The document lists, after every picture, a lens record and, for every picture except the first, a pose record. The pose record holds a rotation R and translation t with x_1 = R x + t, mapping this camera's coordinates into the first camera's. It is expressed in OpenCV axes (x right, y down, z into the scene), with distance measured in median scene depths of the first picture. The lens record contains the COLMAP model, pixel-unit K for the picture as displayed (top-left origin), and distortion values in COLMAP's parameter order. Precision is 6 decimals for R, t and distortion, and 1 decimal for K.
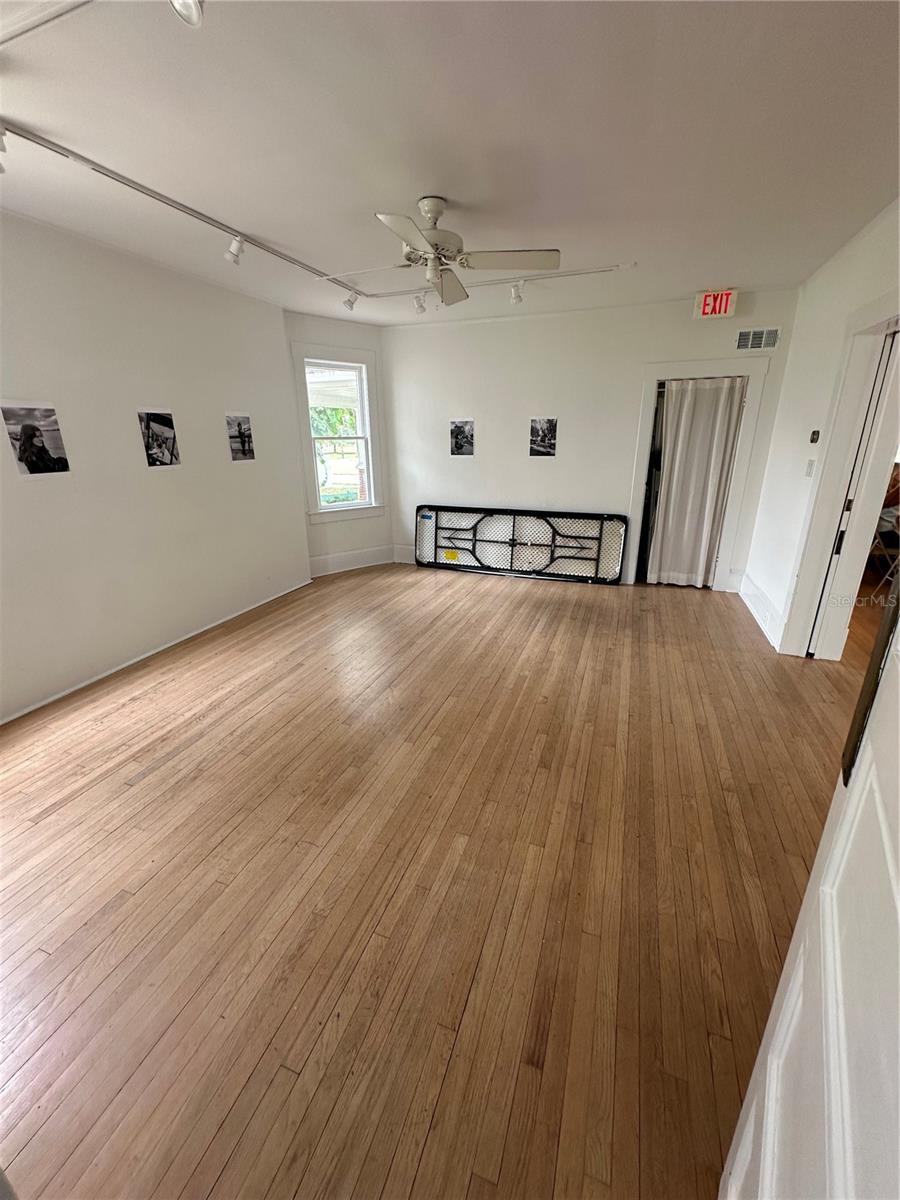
lens RADIAL K [[480.3, 0, 450.9], [0, 480.3, 597.3], [0, 0, 1]] dist [-0.000774, 0.000364]
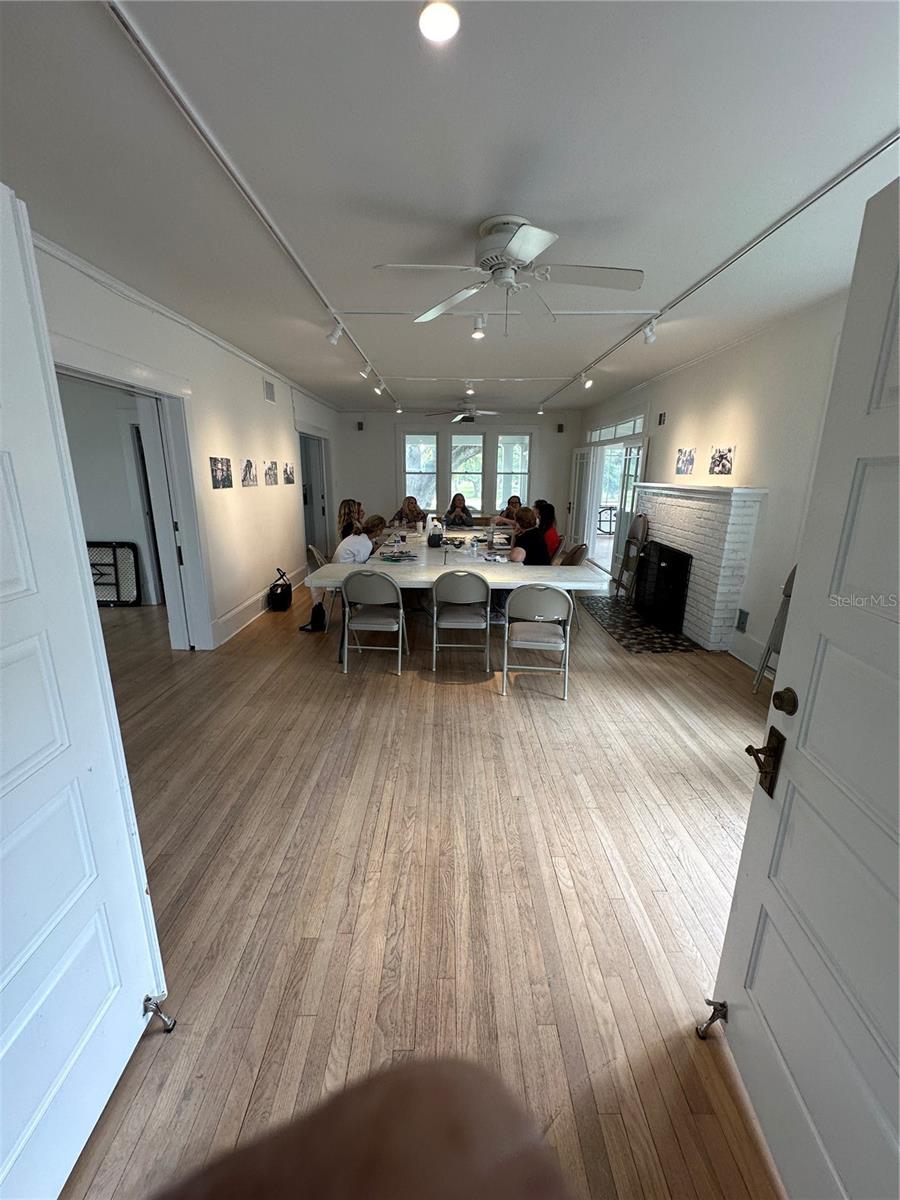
lens RADIAL K [[480.3, 0, 448.9], [0, 480.3, 598.1], [0, 0, 1]] dist [-0.000774, 0.000364]
pose [[0.935512, -0.069684, 0.346356, 0.641983], [0.094886, 0.993893, -0.056325, 0.085295], [-0.340316, 0.085557, 0.936411, -0.260959]]
